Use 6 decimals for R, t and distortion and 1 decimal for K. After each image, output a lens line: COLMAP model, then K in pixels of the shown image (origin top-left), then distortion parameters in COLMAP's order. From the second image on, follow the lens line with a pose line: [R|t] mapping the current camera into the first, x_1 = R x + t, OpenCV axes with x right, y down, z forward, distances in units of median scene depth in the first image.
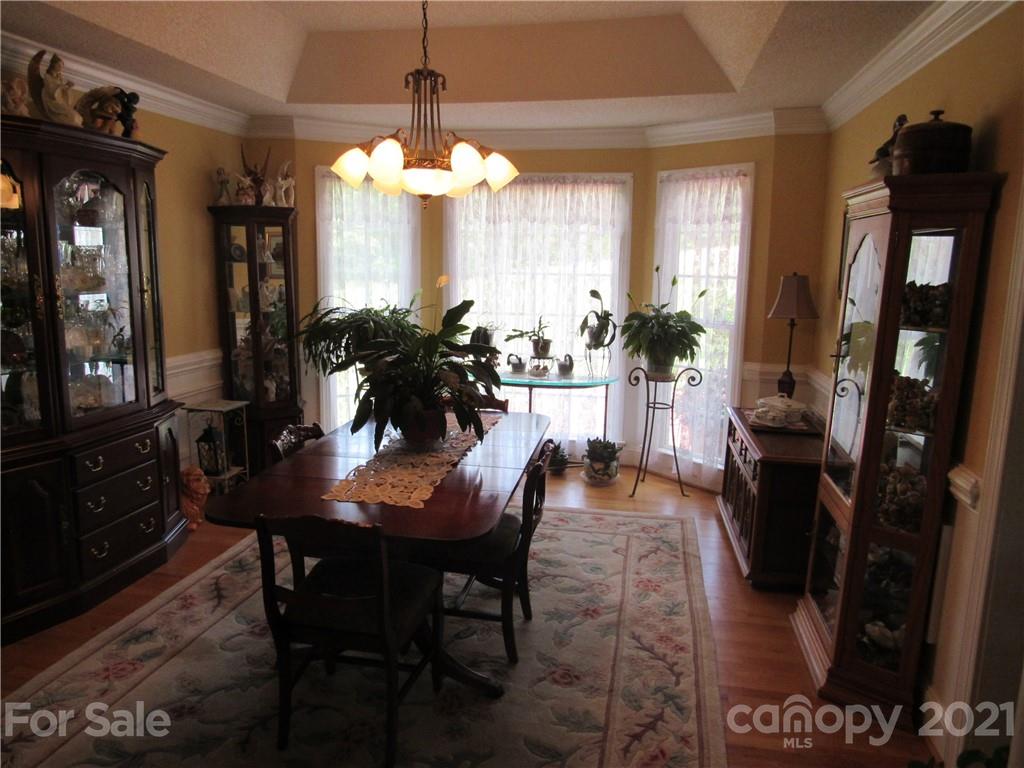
lens RADIAL K [[730.9, 0, 512.0], [0, 730.9, 384.0], [0, 0, 1]] dist [-0.020299, 0.007695]
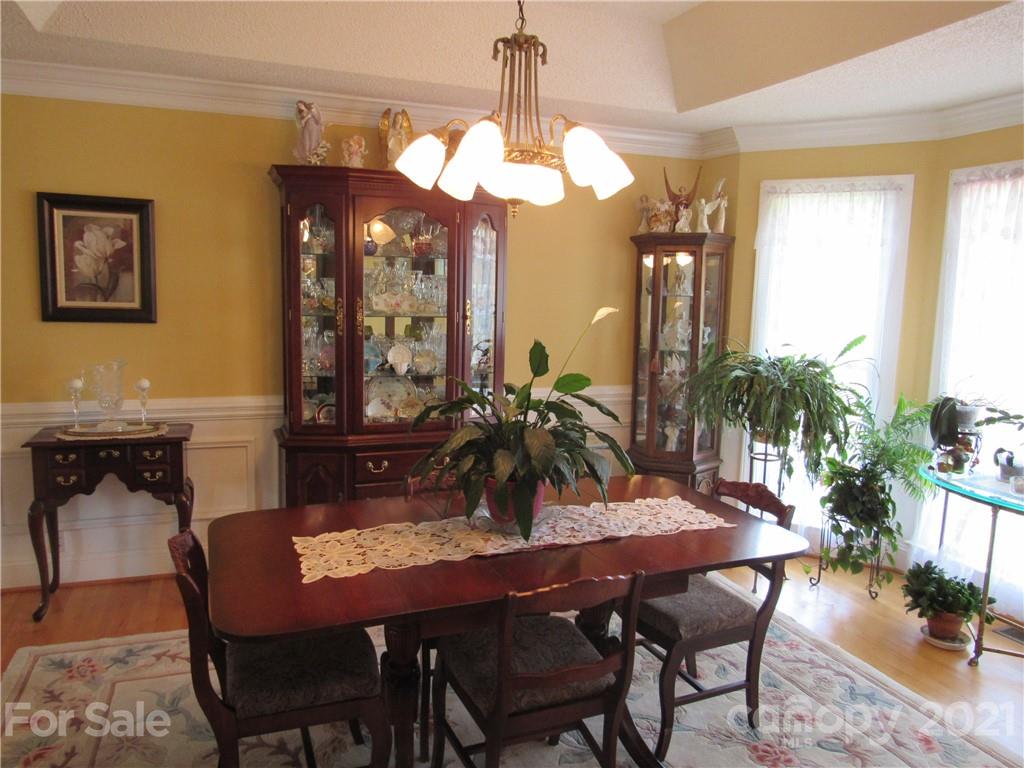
lens RADIAL K [[736.5, 0, 458.4], [0, 736.5, 375.5], [0, 0, 1]] dist [0.006450, 0.005749]
pose [[0.550289, 0.100180, -0.828943, 0.283233], [-0.156579, 0.987545, 0.015404, -0.043893], [0.820162, 0.121318, 0.559122, 0.300129]]
